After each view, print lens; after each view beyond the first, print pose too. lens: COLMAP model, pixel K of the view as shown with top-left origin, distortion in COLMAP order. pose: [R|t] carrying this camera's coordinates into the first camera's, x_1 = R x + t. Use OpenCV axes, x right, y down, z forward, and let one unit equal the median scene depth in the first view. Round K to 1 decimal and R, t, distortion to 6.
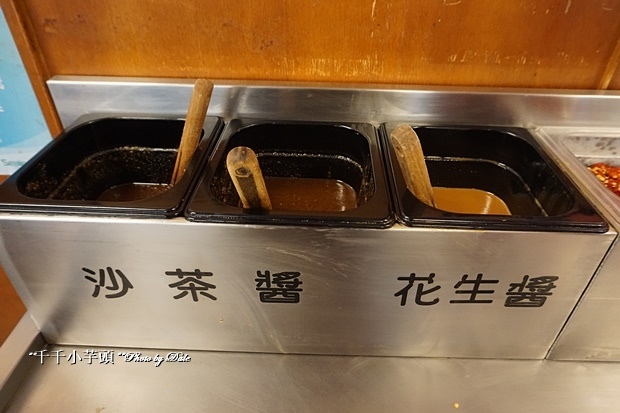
lens RADIAL K [[425.7, 0, 313.4], [0, 425.7, 205.3], [0, 0, 1]] dist [-0.017697, 0.004105]
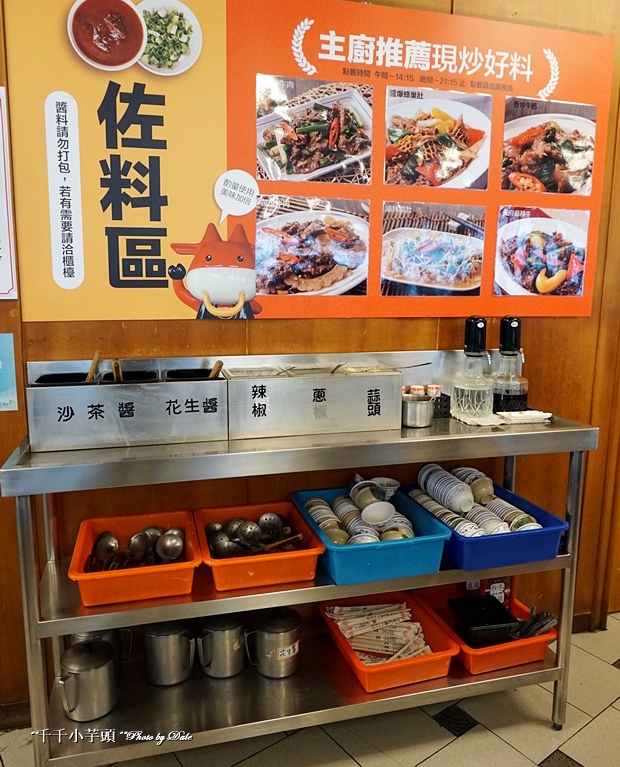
lens RADIAL K [[596.4, 0, 308.4], [0, 596.4, 382.1], [0, 0, 1]] dist [-0.001459, -0.001109]
pose [[0.961213, -0.063140, 0.268483, 0.037119], [0.170828, 0.900540, -0.399807, 1.931469], [-0.216536, 0.430164, 0.876397, -3.085774]]
